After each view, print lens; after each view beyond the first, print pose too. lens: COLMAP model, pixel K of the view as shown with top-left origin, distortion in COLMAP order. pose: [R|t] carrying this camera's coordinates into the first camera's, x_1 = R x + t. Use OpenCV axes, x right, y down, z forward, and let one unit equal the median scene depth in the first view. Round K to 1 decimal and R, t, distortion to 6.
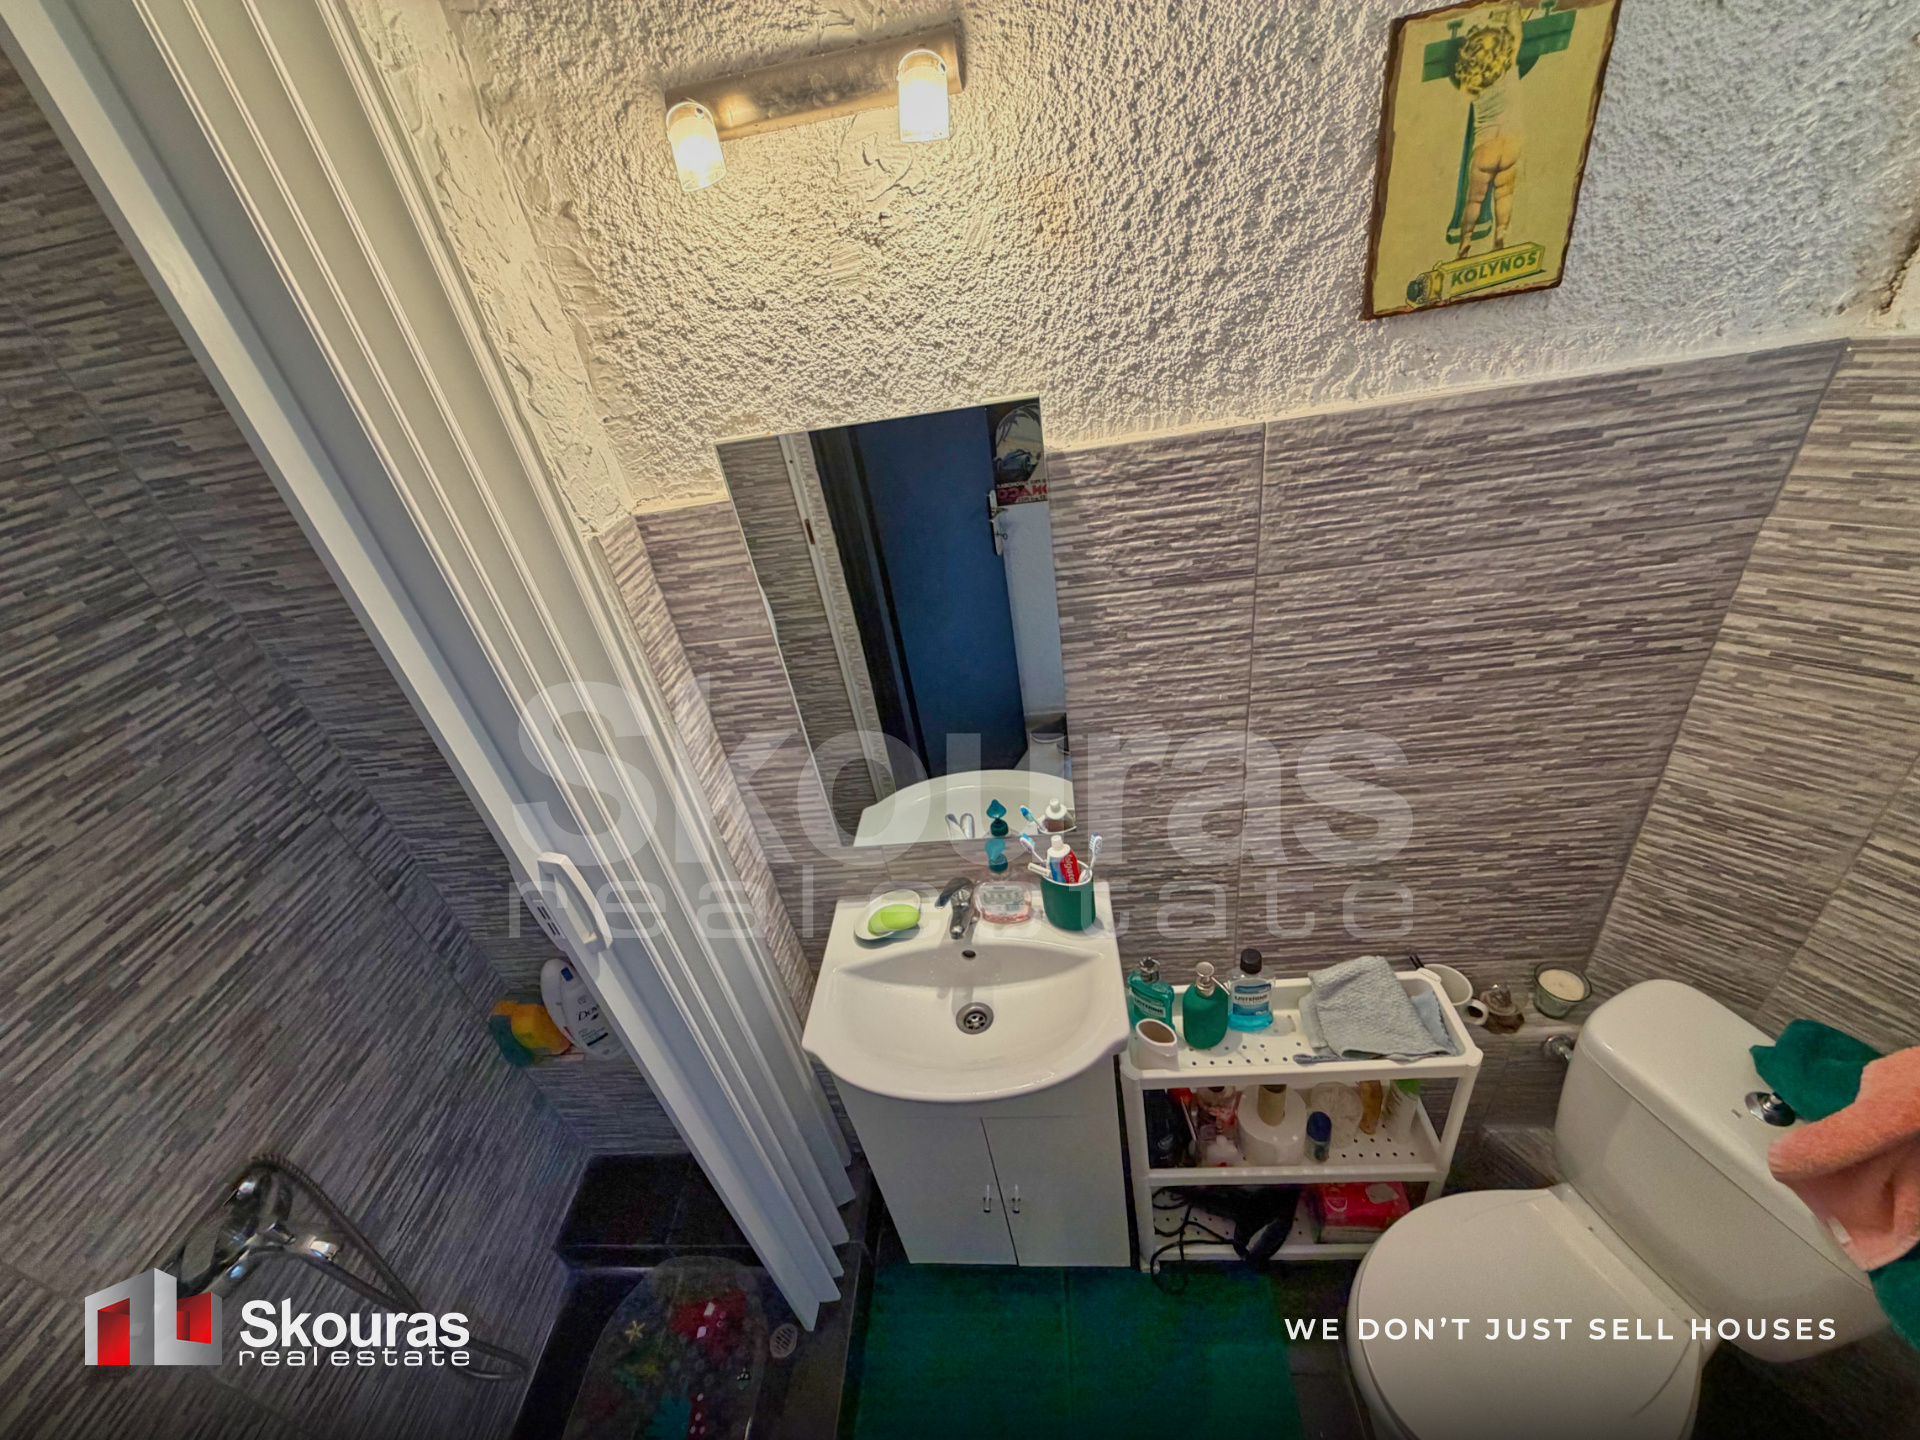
lens RADIAL K [[775.7, 0, 957.2], [0, 775.7, 710.8], [0, 0, 1]] dist [0.000241, 0.000279]
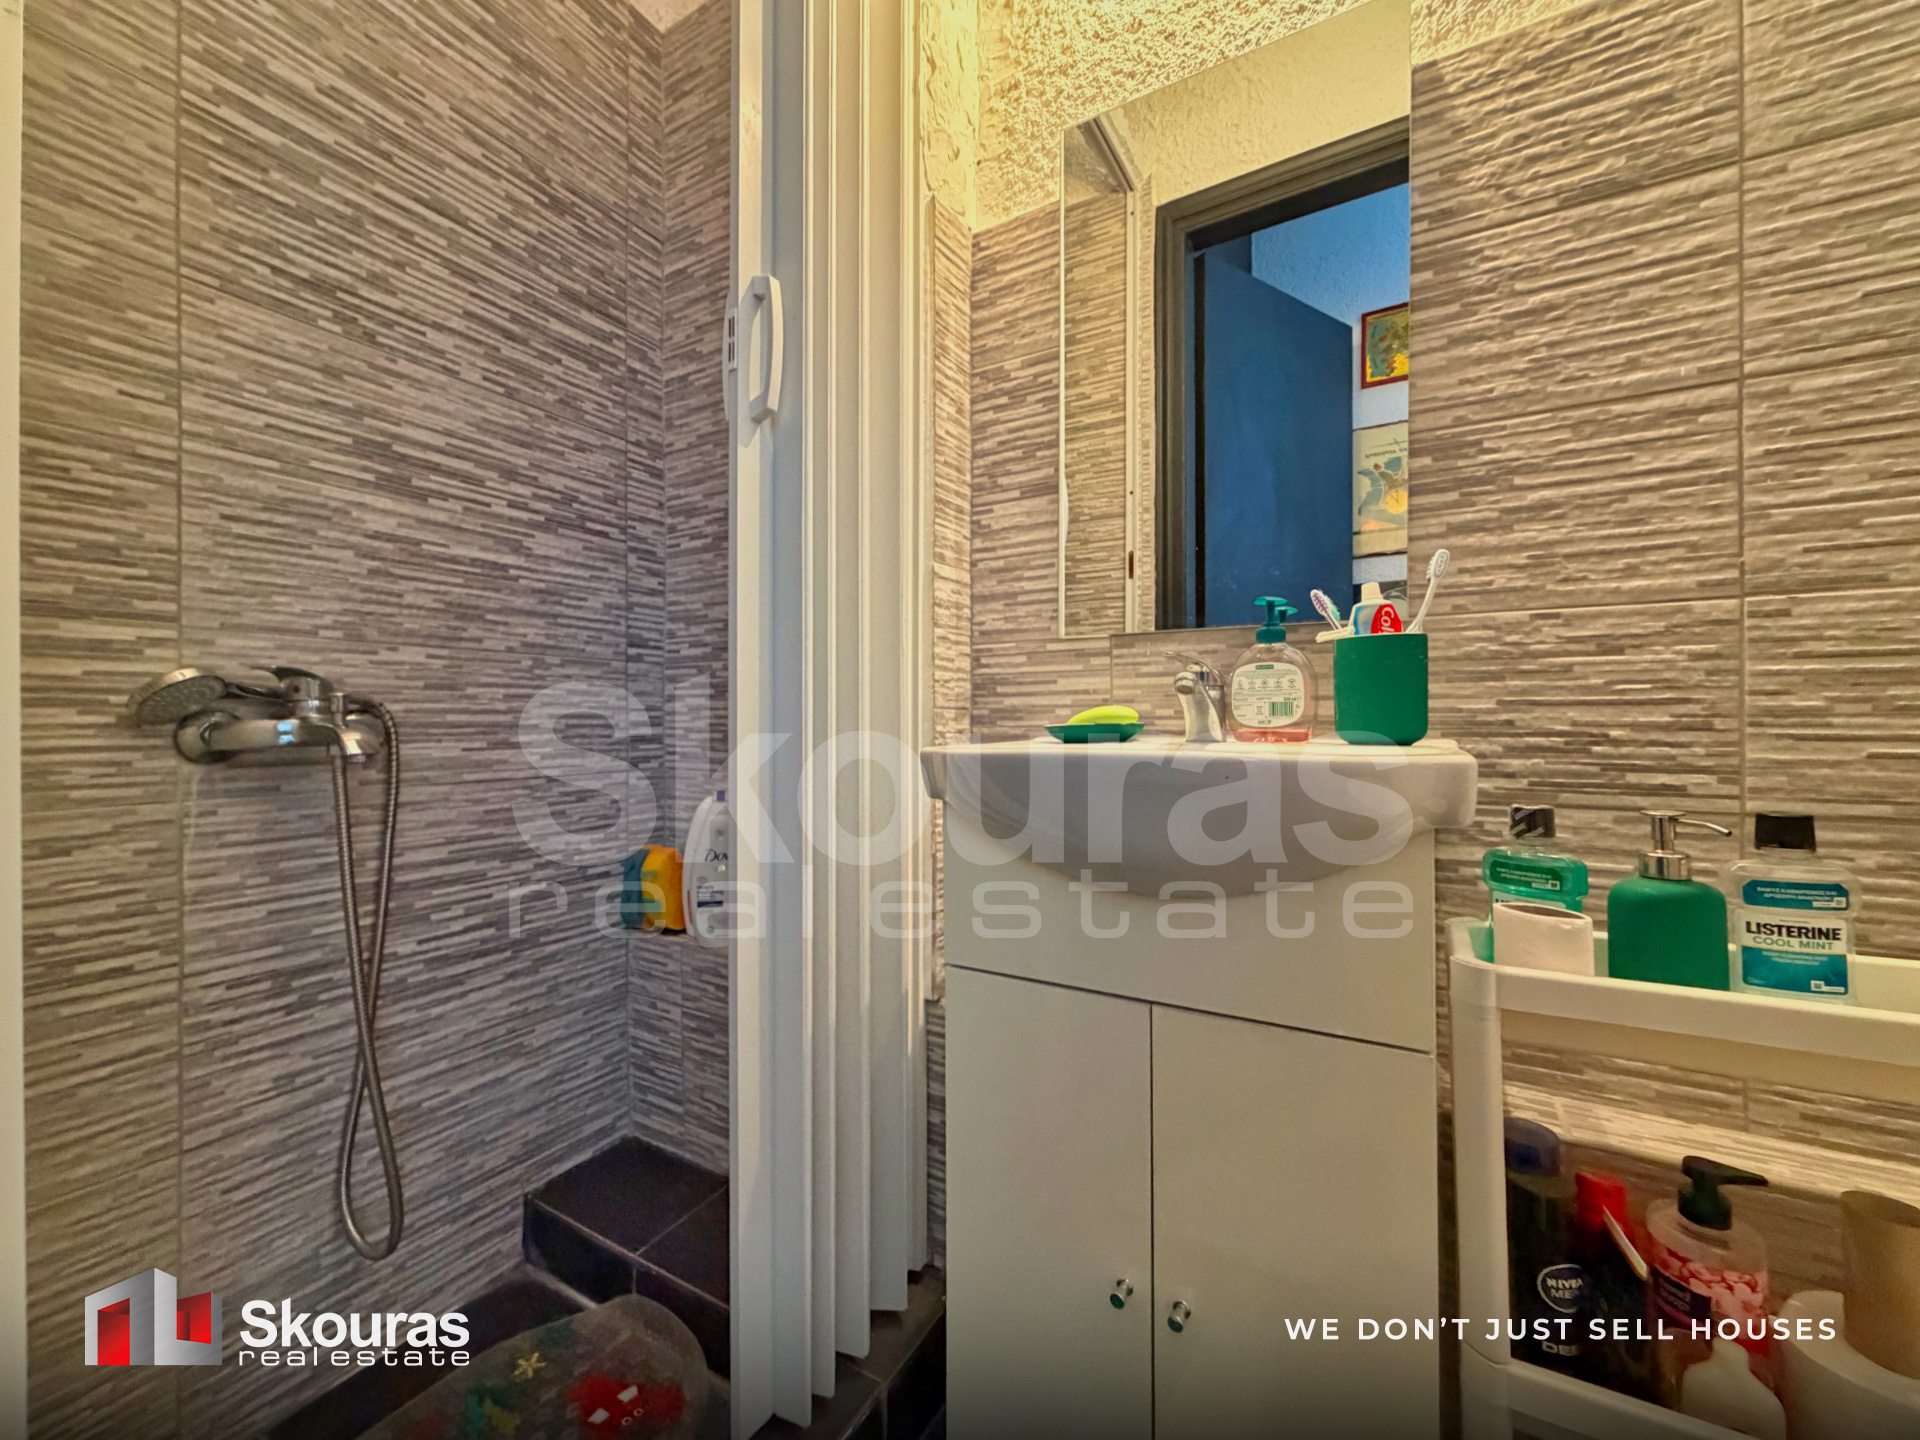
lens RADIAL K [[769.9, 0, 955.5], [0, 769.9, 689.4], [0, 0, 1]] dist [-0.002658, 0.000242]
pose [[0.884077, 0.153318, -0.441477, 0.135601], [-0.356495, 0.832073, -0.424931, 0.745815], [0.302192, 0.533056, 0.790273, 0.484092]]
